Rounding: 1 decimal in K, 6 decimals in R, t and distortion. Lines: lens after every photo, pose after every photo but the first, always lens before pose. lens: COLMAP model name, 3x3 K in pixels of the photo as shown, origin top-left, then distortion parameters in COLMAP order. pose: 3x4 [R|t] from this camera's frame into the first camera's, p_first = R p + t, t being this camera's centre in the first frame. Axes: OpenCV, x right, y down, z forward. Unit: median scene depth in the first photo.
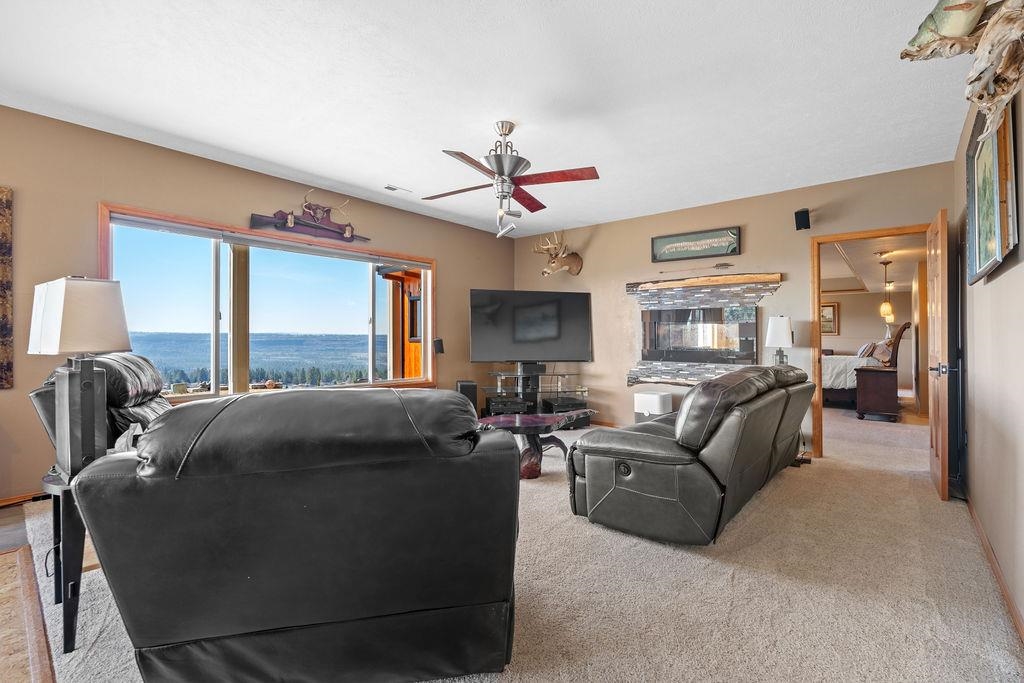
lens RADIAL K [[452.0, 0, 535.1], [0, 452.0, 330.5], [0, 0, 1]] dist [-0.004146, -0.000700]
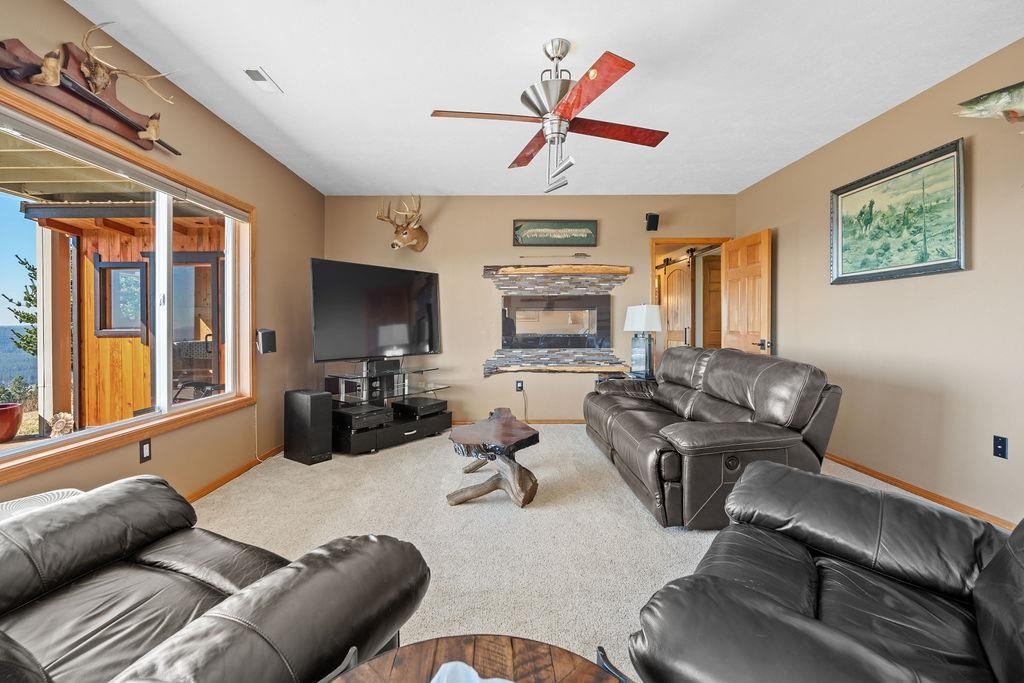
lens RADIAL K [[452.0, 0, 498.6], [0, 452.0, 321.6], [0, 0, 1]] dist [-0.004146, -0.000700]
pose [[0.765466, -0.007882, 0.643428, -0.383446], [0.002223, 0.999951, 0.009604, 0.000392], [-0.643472, -0.005921, 0.765447, 0.292179]]
